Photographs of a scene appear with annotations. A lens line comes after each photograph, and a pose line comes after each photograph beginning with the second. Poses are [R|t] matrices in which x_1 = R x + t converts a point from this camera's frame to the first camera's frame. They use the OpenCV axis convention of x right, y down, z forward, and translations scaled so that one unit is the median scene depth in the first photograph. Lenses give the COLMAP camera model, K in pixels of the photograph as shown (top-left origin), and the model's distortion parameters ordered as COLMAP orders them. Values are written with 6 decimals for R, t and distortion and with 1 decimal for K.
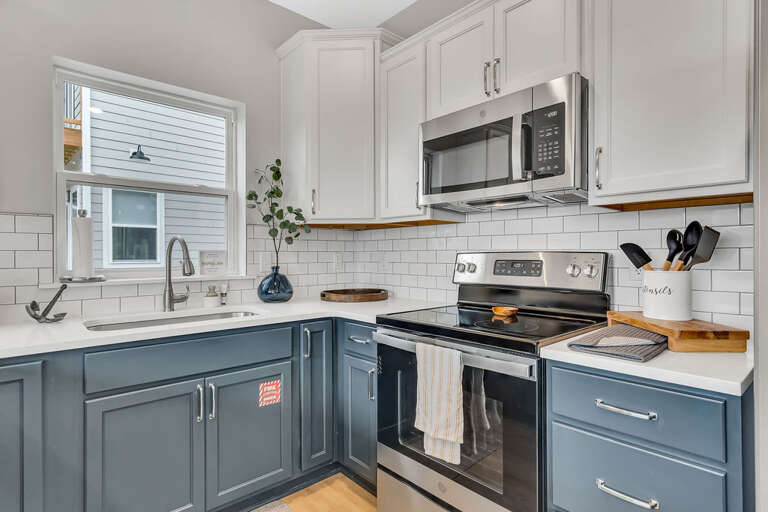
lens RADIAL K [[405.8, 0, 384.3], [0, 405.8, 257.6], [0, 0, 1]] dist [0.004214, 0.000353]
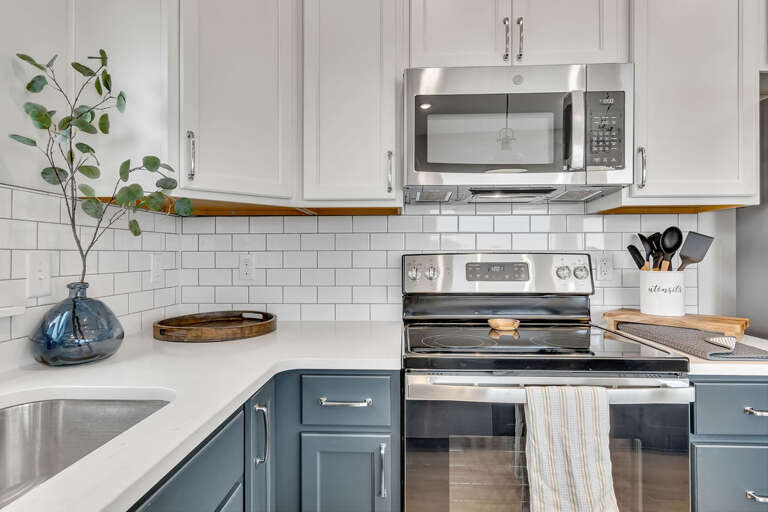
lens RADIAL K [[428.6, 0, 383.6], [0, 428.6, 250.8], [0, 0, 1]] dist [0.002157, 0.000105]
pose [[0.706423, 0.005946, 0.707765, -0.484528], [0.006549, 0.999867, -0.014937, -0.006927], [-0.707760, 0.015187, 0.706290, 0.539781]]
